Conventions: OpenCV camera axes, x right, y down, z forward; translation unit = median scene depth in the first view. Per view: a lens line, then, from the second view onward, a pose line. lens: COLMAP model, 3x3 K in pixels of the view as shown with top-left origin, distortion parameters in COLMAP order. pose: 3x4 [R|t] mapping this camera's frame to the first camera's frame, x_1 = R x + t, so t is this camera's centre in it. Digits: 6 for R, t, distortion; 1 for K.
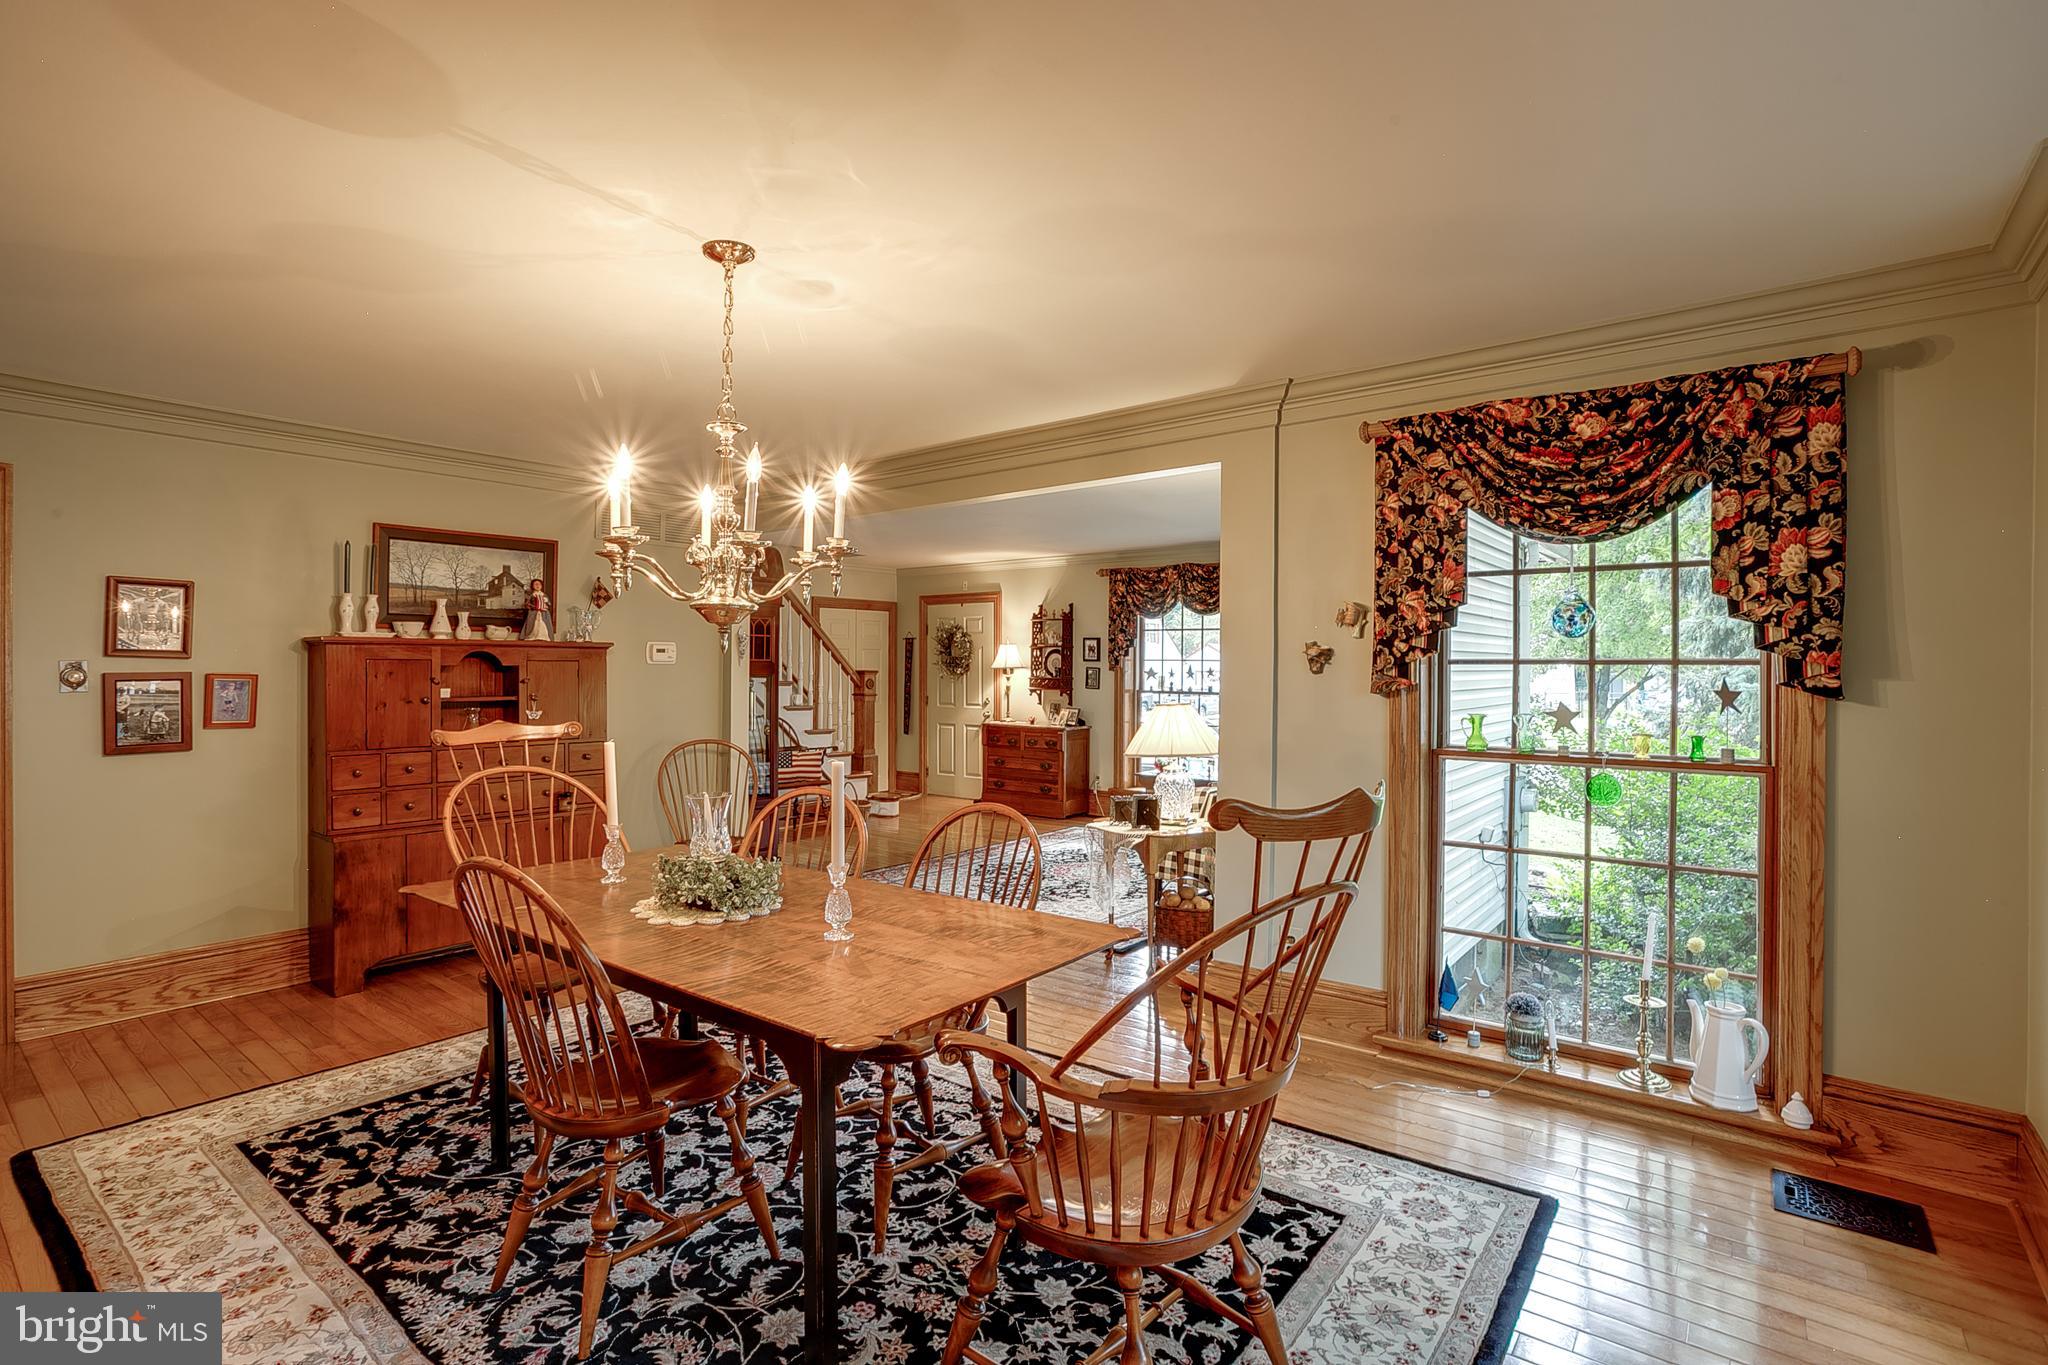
lens RADIAL K [[996.0, 0, 1020.0], [0, 996.0, 666.4], [0, 0, 1]] dist [-0.074524, 0.032560]
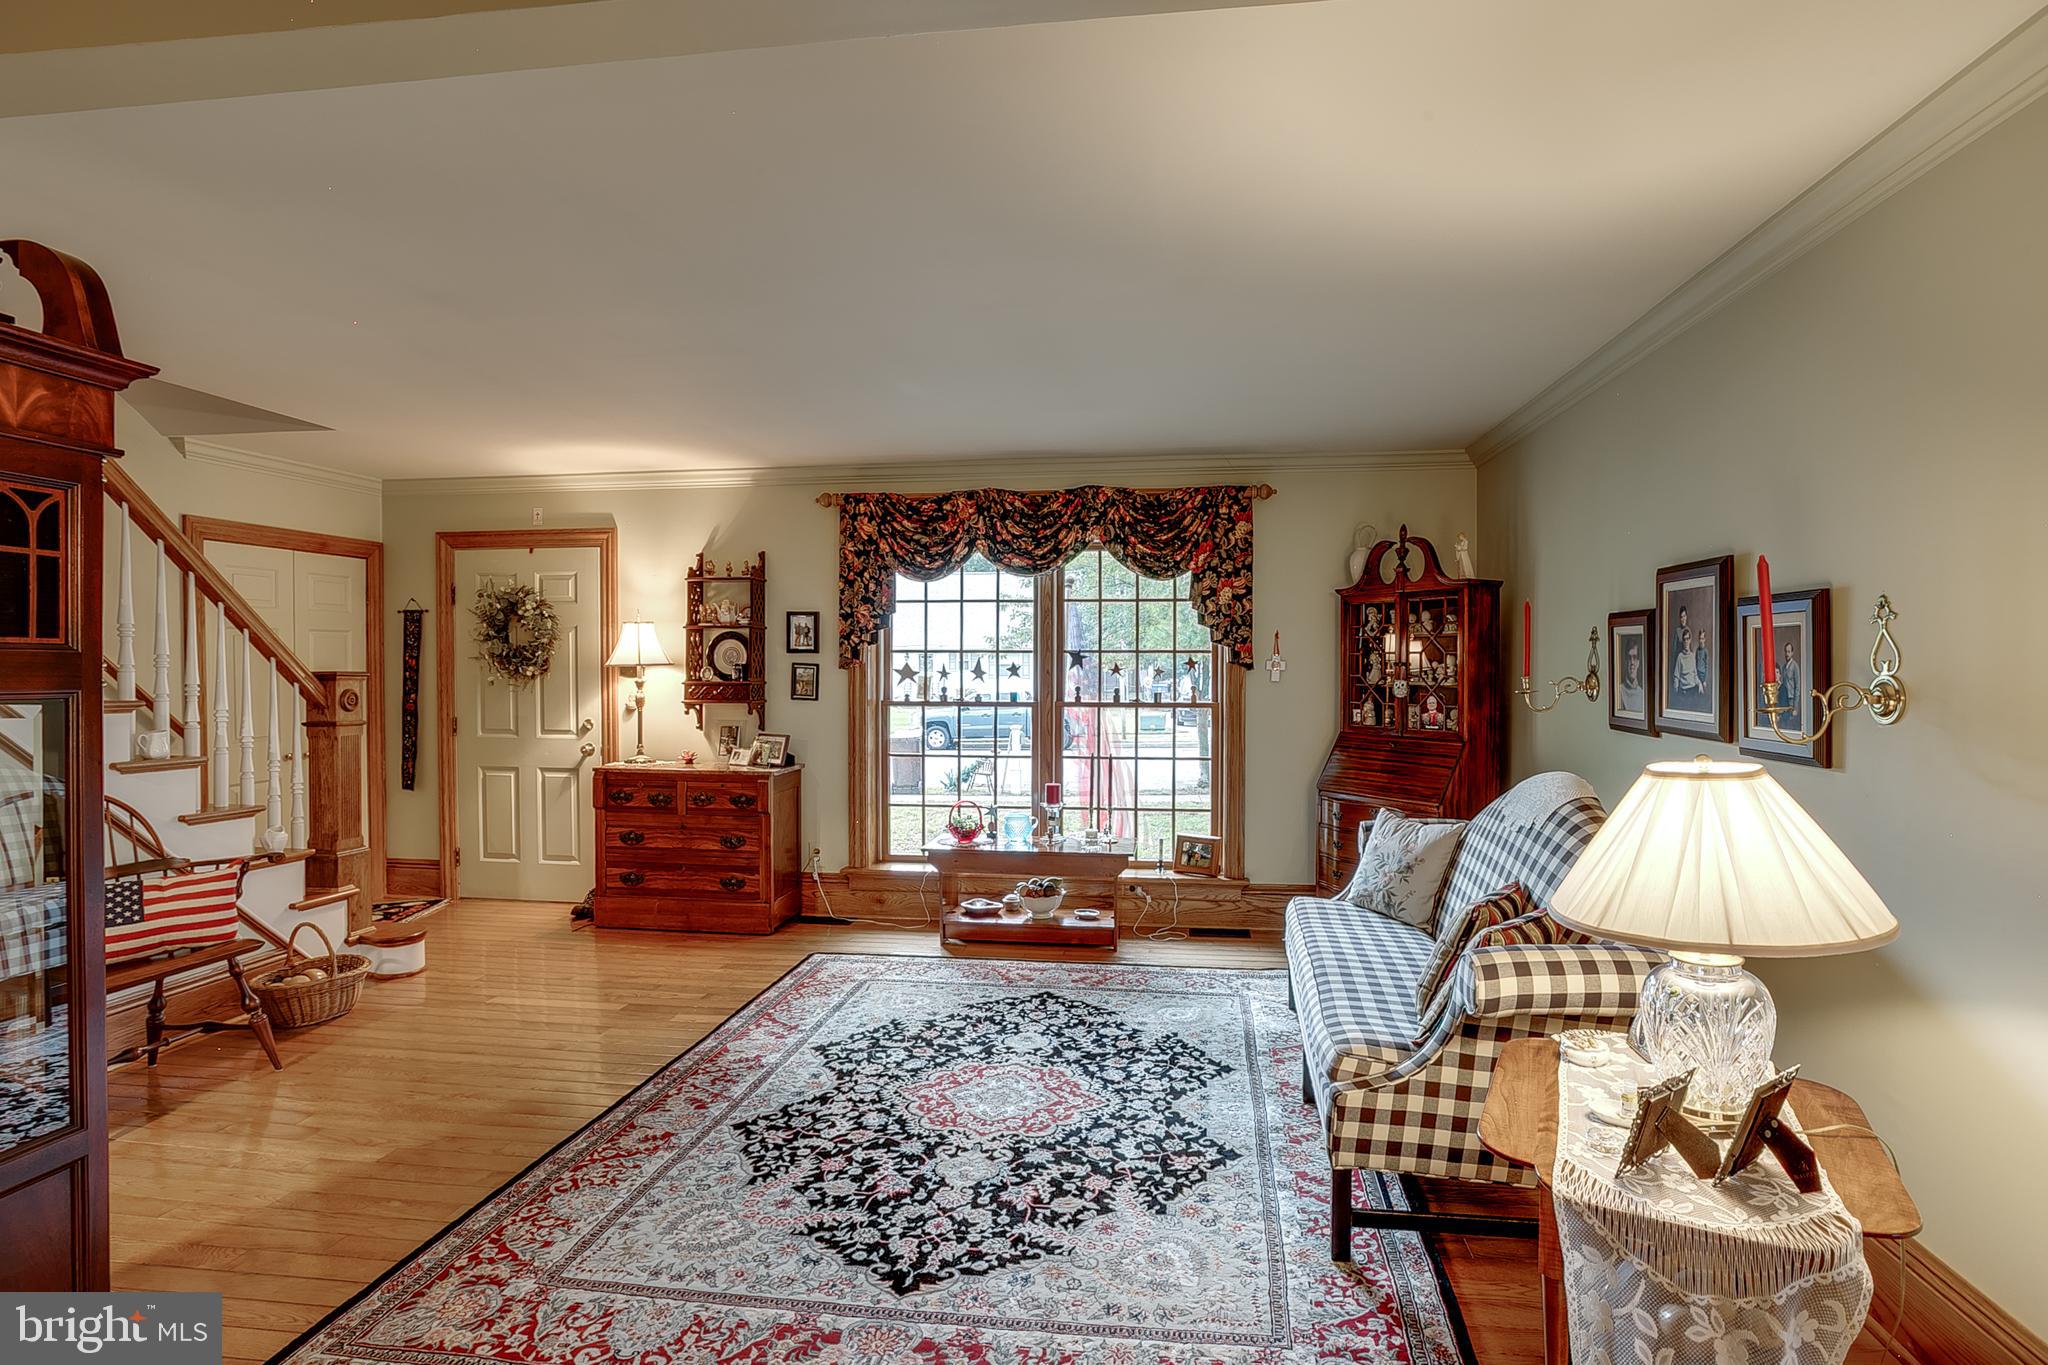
lens RADIAL K [[1014.0, 0, 1059.9], [0, 1014.0, 679.5], [0, 0, 1]] dist [-0.060299, 0.035127]
pose [[0.852703, -0.013258, 0.522228, -0.111012], [0.004334, 0.999823, 0.018305, 0.000279], [-0.522378, -0.013345, 0.852610, 0.428324]]
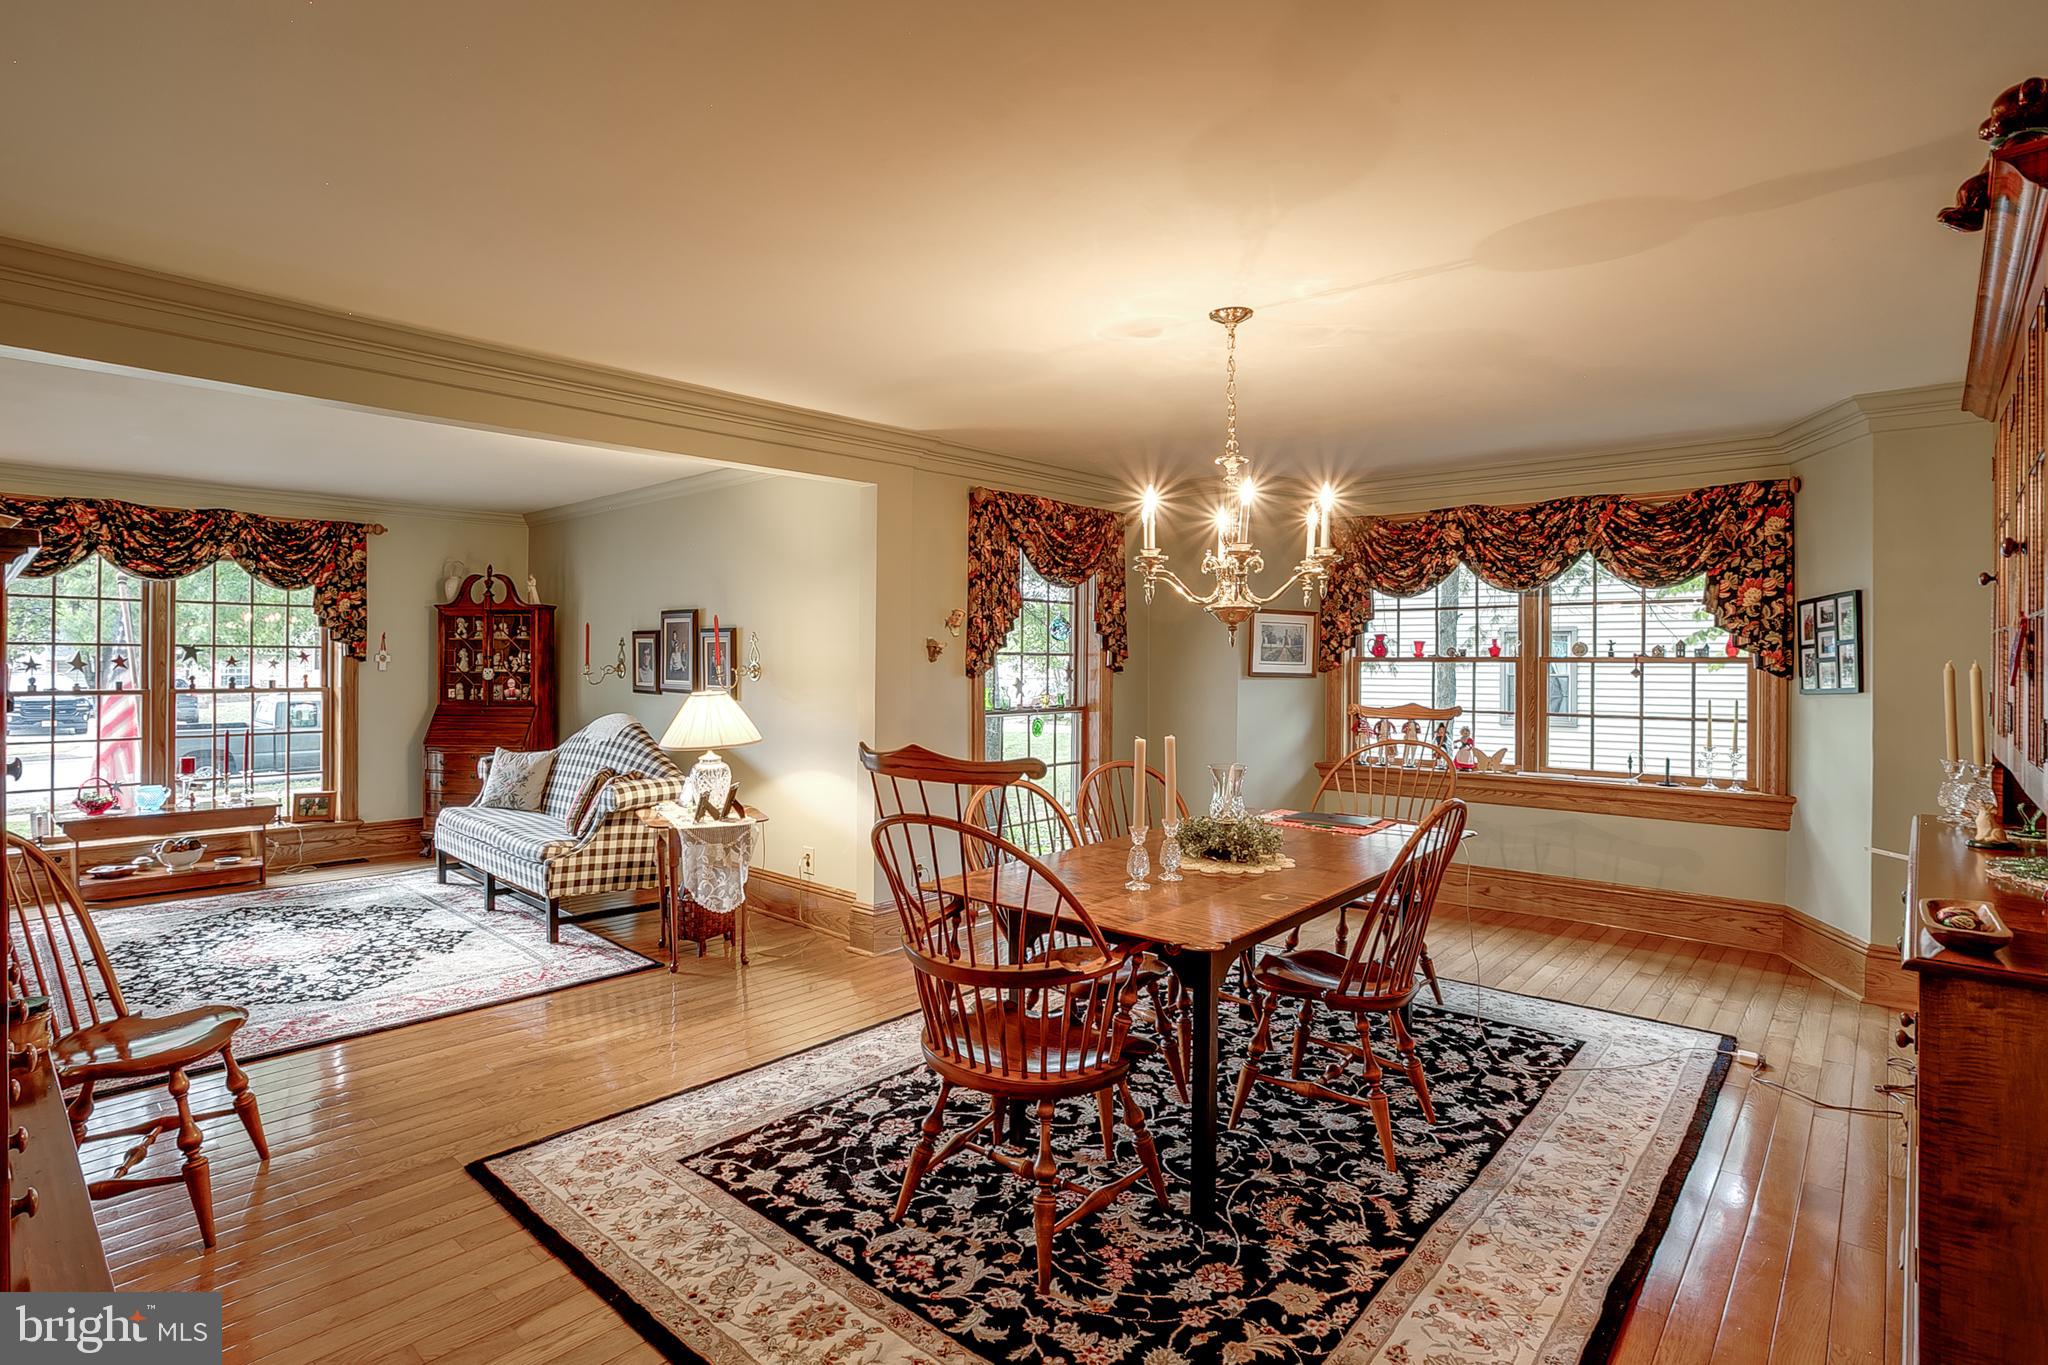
lens RADIAL K [[1014.9, 0, 1000.8], [0, 1014.9, 661.9], [0, 0, 1]] dist [-0.033622, 0.001082]
pose [[0.066649, -0.007334, 0.997750, -0.434614], [-0.003605, 0.999965, 0.007591, -0.001310], [-0.997770, -0.004103, 0.066620, 0.333125]]
